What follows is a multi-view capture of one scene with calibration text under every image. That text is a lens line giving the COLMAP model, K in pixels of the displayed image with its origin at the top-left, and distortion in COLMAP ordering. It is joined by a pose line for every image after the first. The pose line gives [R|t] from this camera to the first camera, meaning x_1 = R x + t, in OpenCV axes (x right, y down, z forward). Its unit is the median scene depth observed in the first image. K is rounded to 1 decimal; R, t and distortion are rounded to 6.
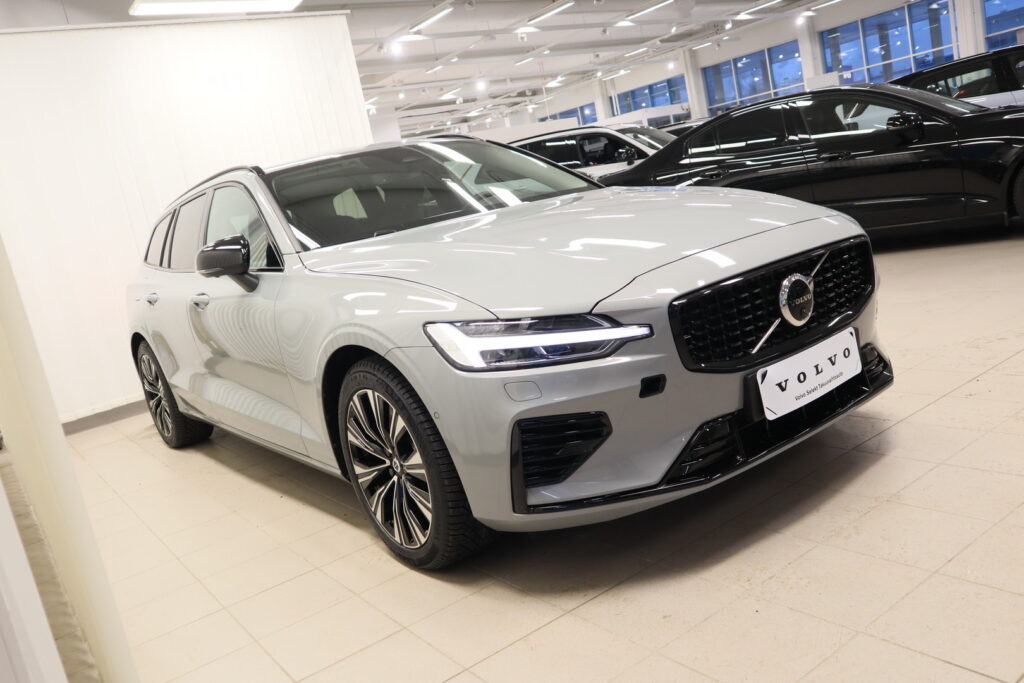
lens RADIAL K [[841.6, 0, 512.0], [0, 841.6, 341.5], [0, 0, 1]] dist [-0.070175, 0.073176]
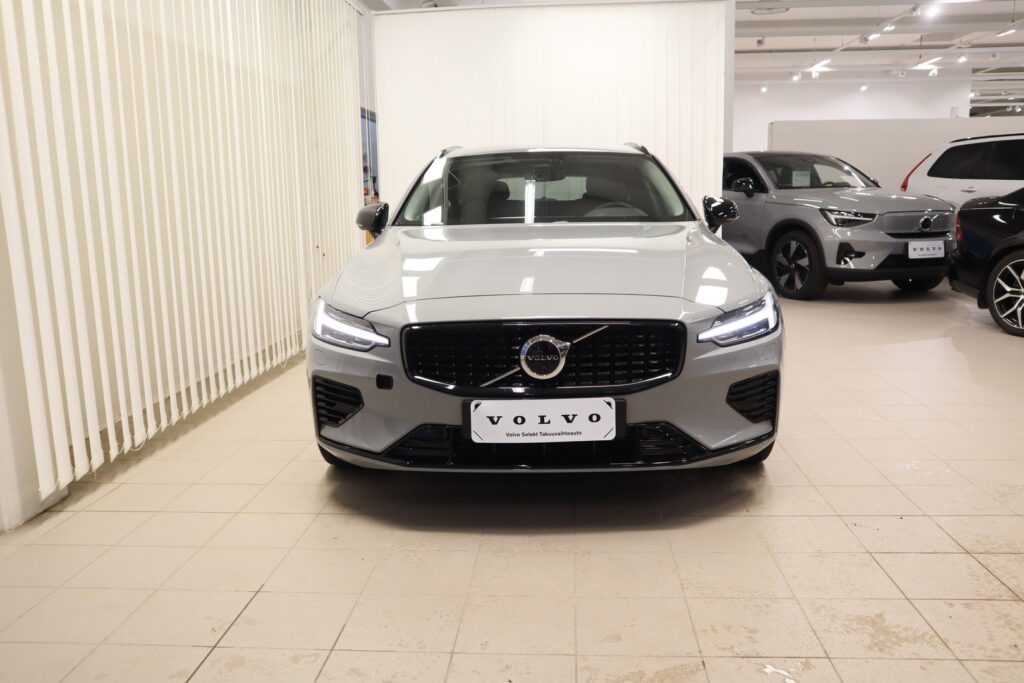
lens RADIAL K [[841.6, 0, 512.0], [0, 841.6, 341.5], [0, 0, 1]] dist [-0.070175, 0.073176]
pose [[0.760924, 0.283363, -0.583696, 1.000699], [-0.237963, 0.958788, 0.155241, -0.246093], [0.603630, 0.020772, 0.796994, 0.040141]]
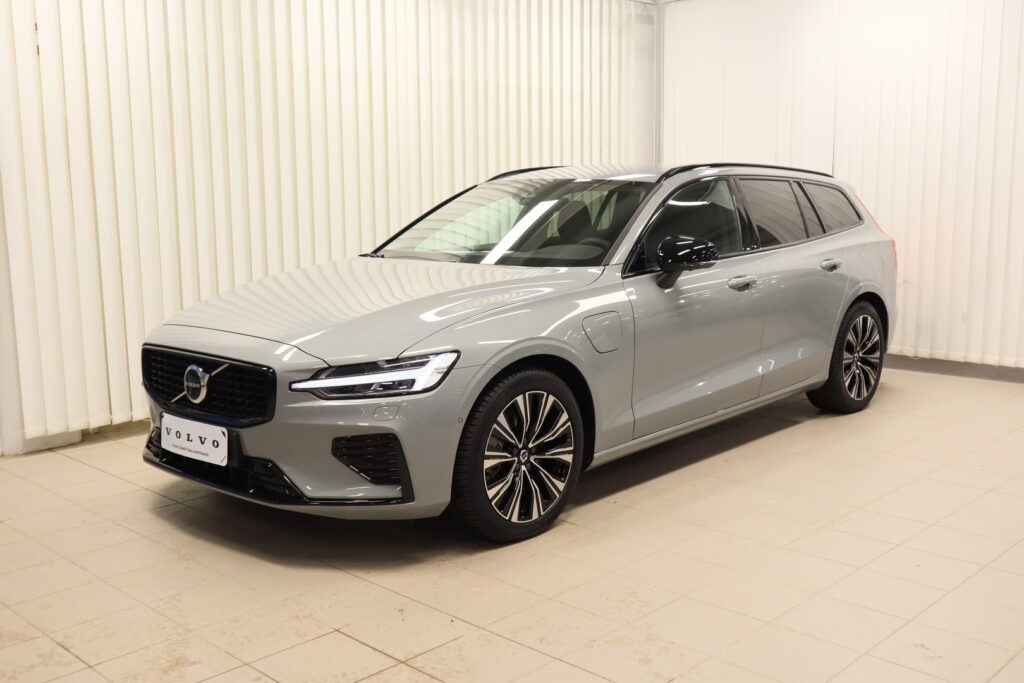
lens RADIAL K [[1051.8, 0, 512.0], [0, 1051.8, 341.5], [0, 0, 1]] dist [0.012161, 0.019126]
pose [[0.168839, 0.337920, -0.925907, 1.996575], [-0.192751, 0.932575, 0.305206, -0.737141], [0.966613, 0.126939, 0.222589, 1.122911]]
